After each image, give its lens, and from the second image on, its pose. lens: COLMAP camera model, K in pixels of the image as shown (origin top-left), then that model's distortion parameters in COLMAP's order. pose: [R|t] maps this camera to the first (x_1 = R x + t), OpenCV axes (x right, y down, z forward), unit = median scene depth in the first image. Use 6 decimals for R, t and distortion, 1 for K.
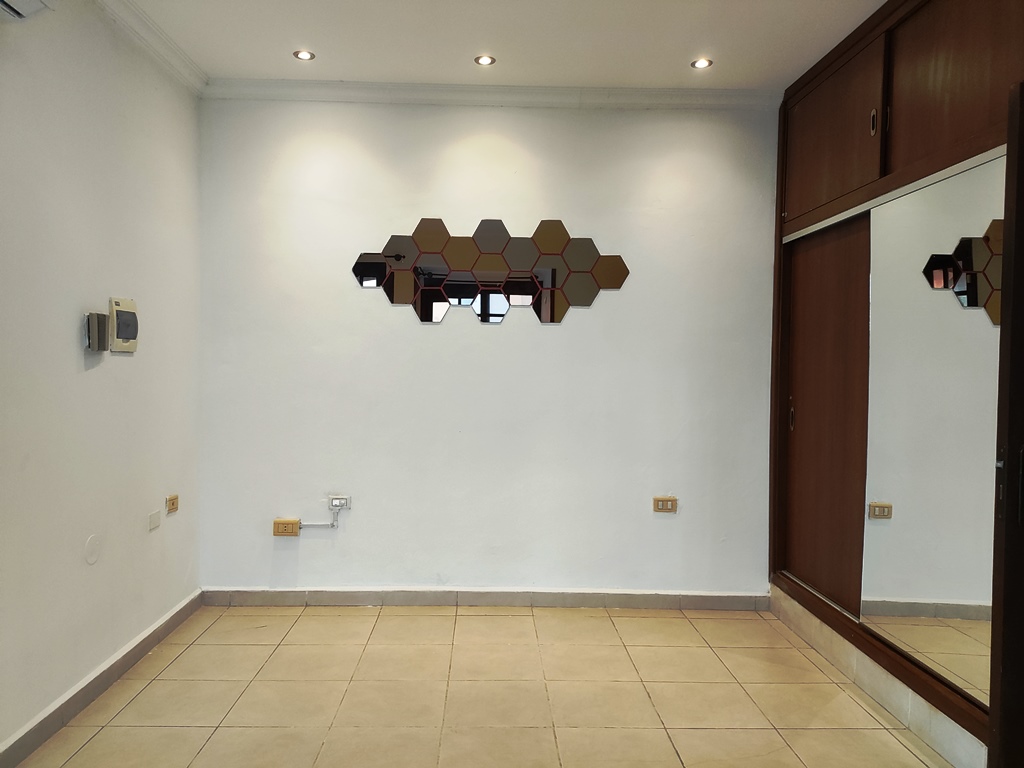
lens RADIAL K [[772.0, 0, 496.3], [0, 772.0, 383.9], [0, 0, 1]] dist [0.179284, -0.248243]
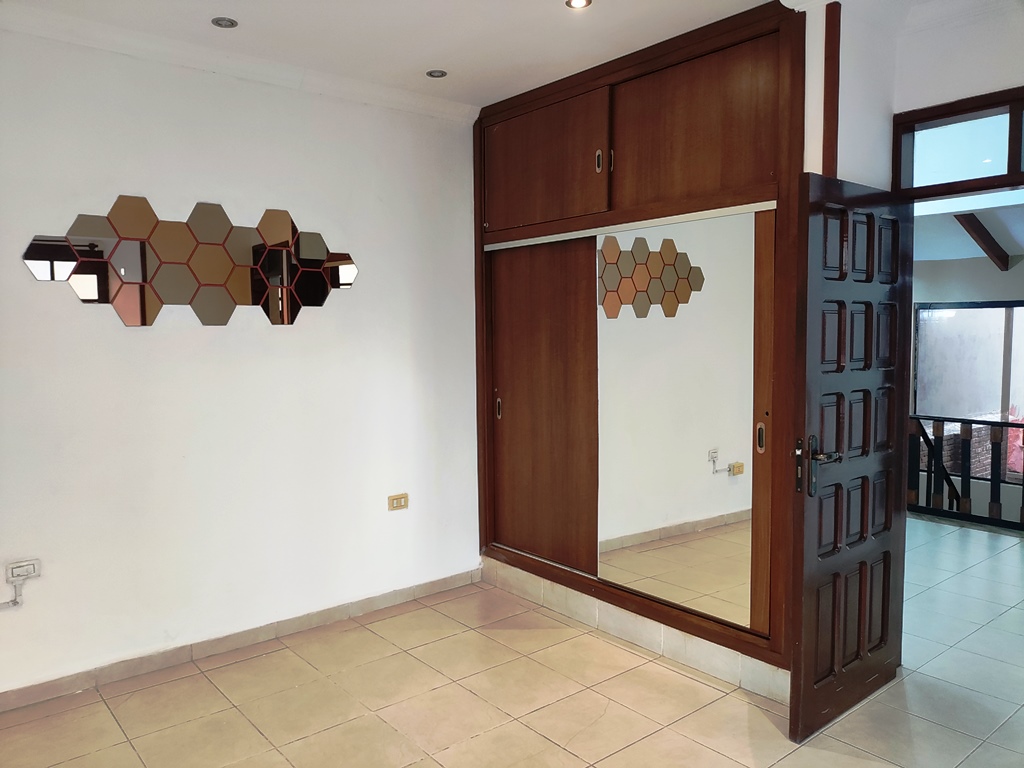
lens RADIAL K [[772.0, 0, 496.3], [0, 772.0, 383.9], [0, 0, 1]] dist [0.179284, -0.248243]
pose [[0.793577, -0.063296, 0.605168, -0.292984], [0.033768, 0.997623, 0.060063, -0.057147], [-0.607532, -0.027229, 0.793829, 0.123509]]
